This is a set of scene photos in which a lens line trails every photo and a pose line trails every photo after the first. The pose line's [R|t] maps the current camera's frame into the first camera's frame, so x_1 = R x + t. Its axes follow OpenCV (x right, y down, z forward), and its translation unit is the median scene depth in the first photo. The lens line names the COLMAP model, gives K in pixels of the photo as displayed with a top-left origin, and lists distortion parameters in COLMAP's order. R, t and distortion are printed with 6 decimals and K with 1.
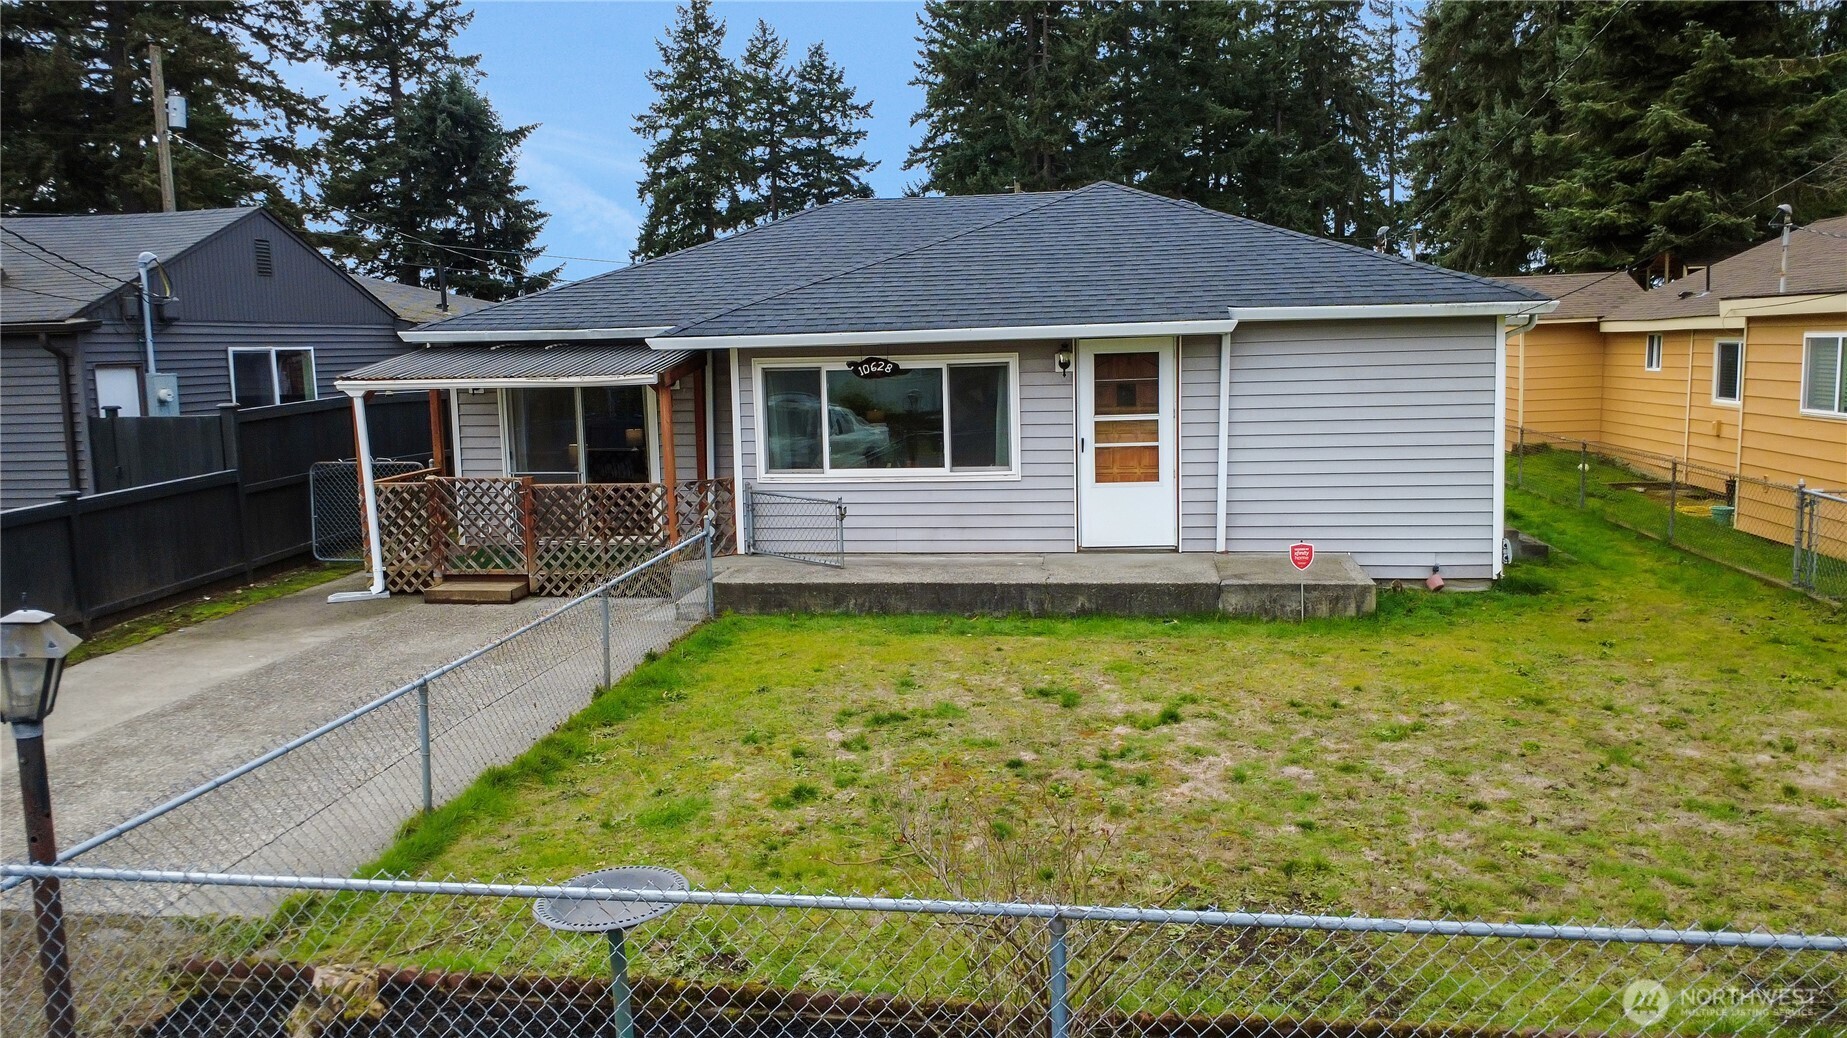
lens RADIAL K [[1322.6, 0, 895.5], [0, 1322.6, 514.0], [0, 0, 1]] dist [-0.003195, -0.000047]
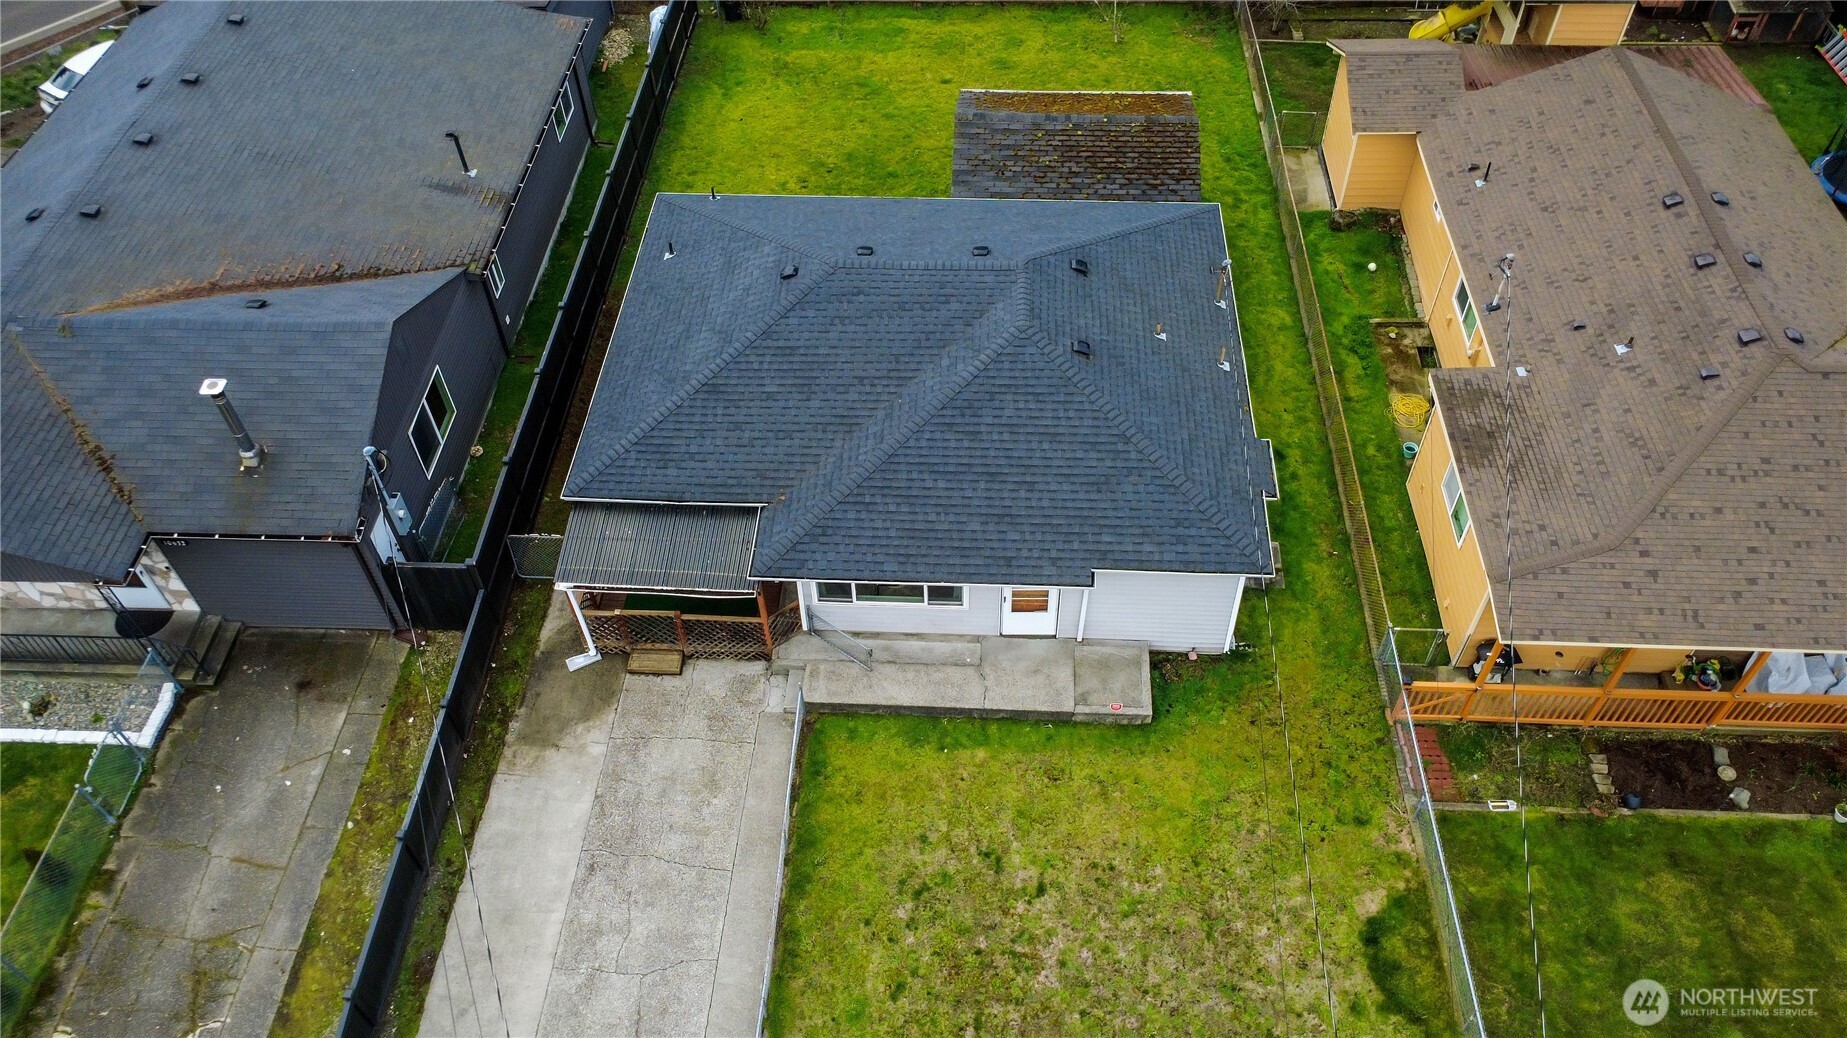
lens RADIAL K [[1322.6, 0, 895.5], [0, 1322.6, 514.0], [0, 0, 1]] dist [-0.003195, -0.000047]
pose [[0.995938, -0.067479, 0.059621, -0.156381], [0.015880, 0.783371, 0.621351, -1.963234], [-0.088633, -0.617881, 0.781260, -0.436572]]
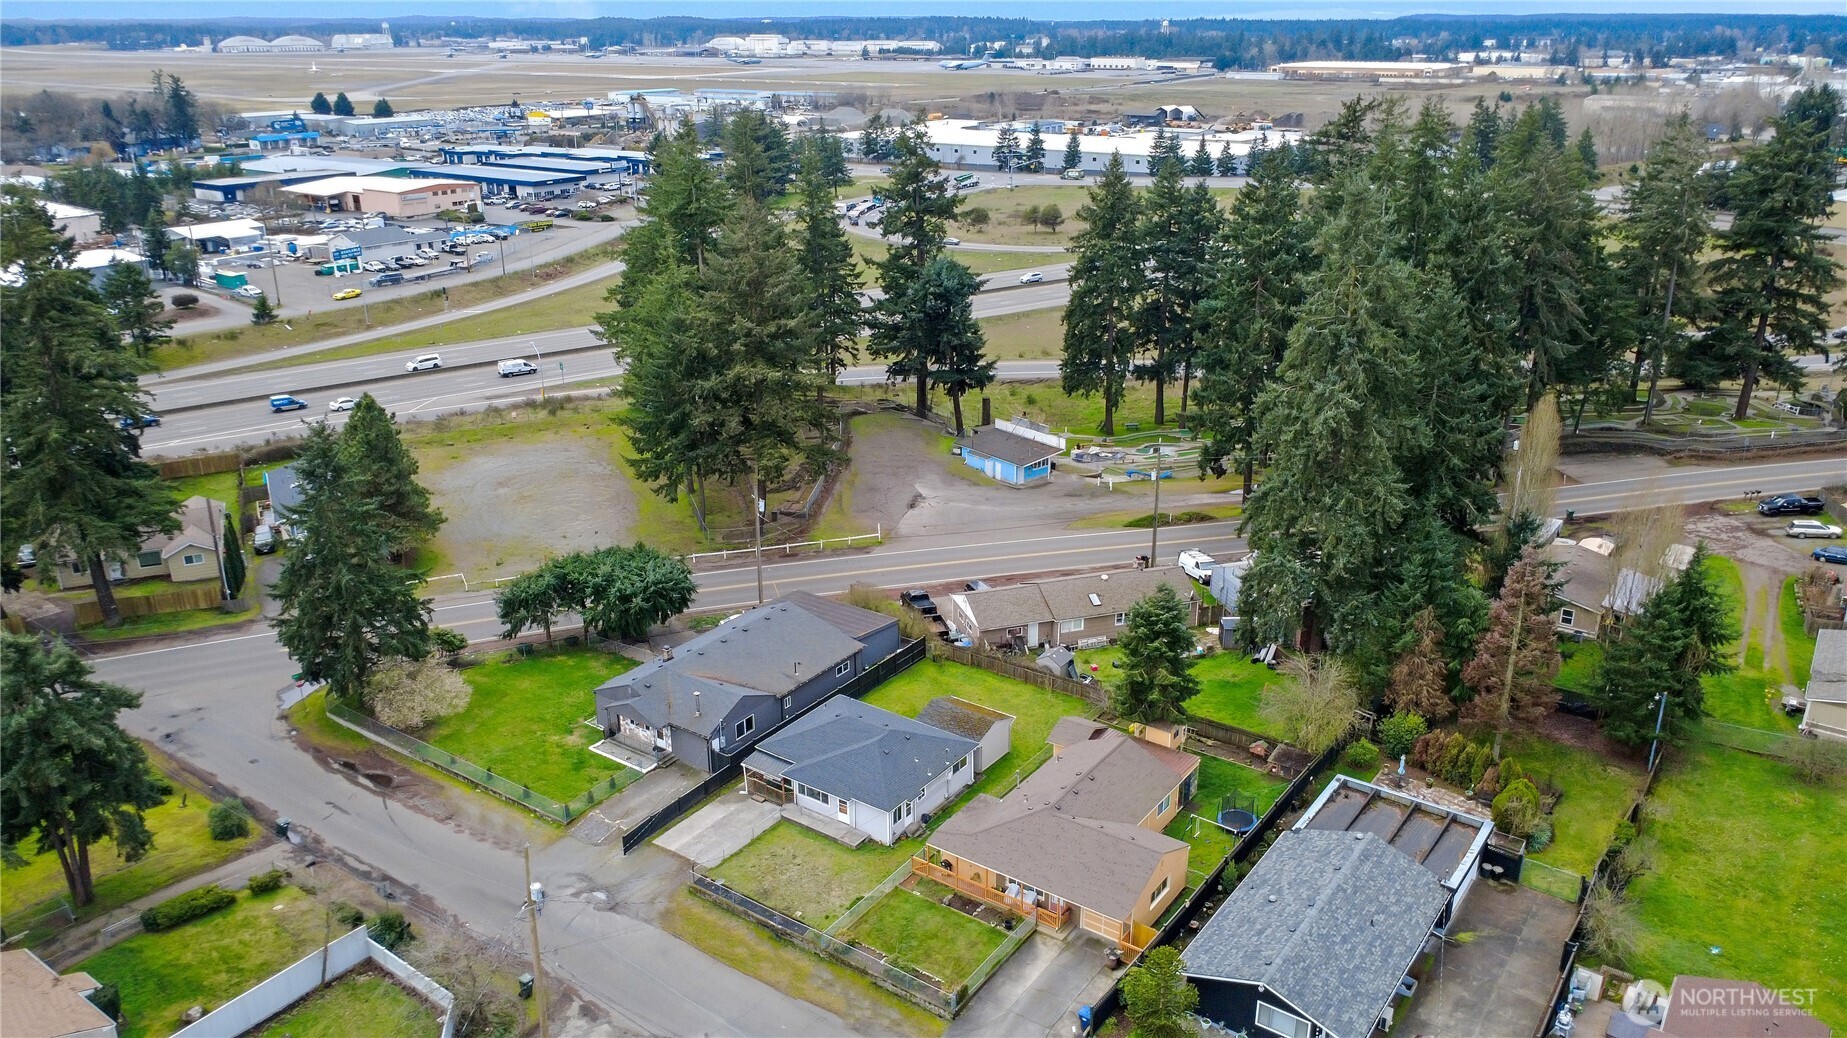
lens RADIAL K [[1322.6, 0, 895.5], [0, 1322.6, 514.0], [0, 0, 1]] dist [-0.003195, -0.000047]
pose [[0.888566, 0.178380, -0.422647, 4.585270], [-0.095169, 0.972940, 0.210550, -4.506057], [0.448768, -0.146864, 0.881498, -6.934090]]
